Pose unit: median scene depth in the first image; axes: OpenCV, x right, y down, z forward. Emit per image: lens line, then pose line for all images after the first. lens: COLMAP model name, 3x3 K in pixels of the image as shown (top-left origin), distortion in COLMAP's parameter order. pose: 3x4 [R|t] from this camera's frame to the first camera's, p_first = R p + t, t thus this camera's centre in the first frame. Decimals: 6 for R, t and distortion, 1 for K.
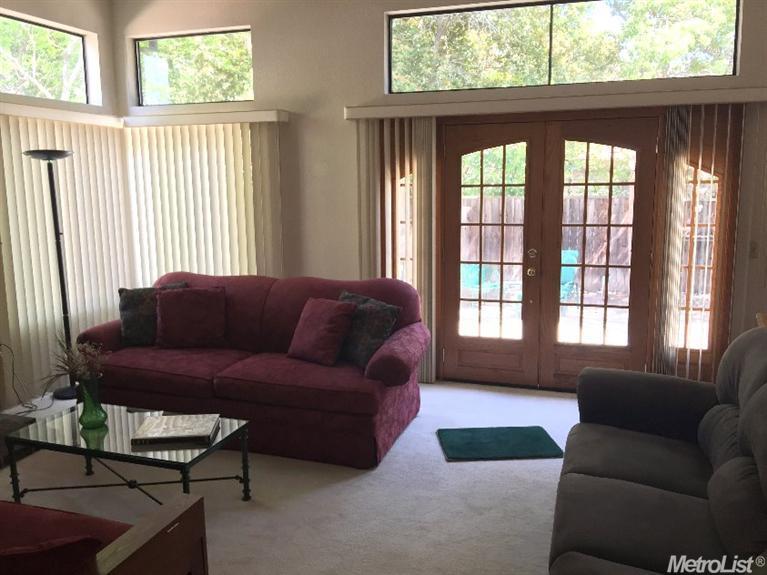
lens RADIAL K [[647.3, 0, 383.1], [0, 647.3, 283.0], [0, 0, 1]] dist [0.051066, -0.087868]
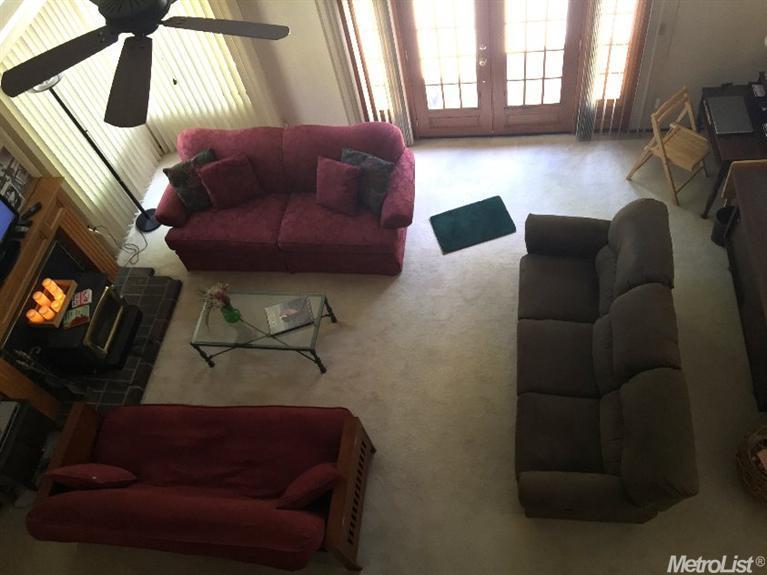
lens RADIAL K [[647.3, 0, 383.1], [0, 647.3, 283.0], [0, 0, 1]] dist [0.051066, -0.087868]
pose [[0.970900, -0.238362, -0.023157, -0.019769], [0.182732, 0.674847, 0.714976, -0.736170], [-0.154795, -0.698402, 0.698765, -0.099657]]
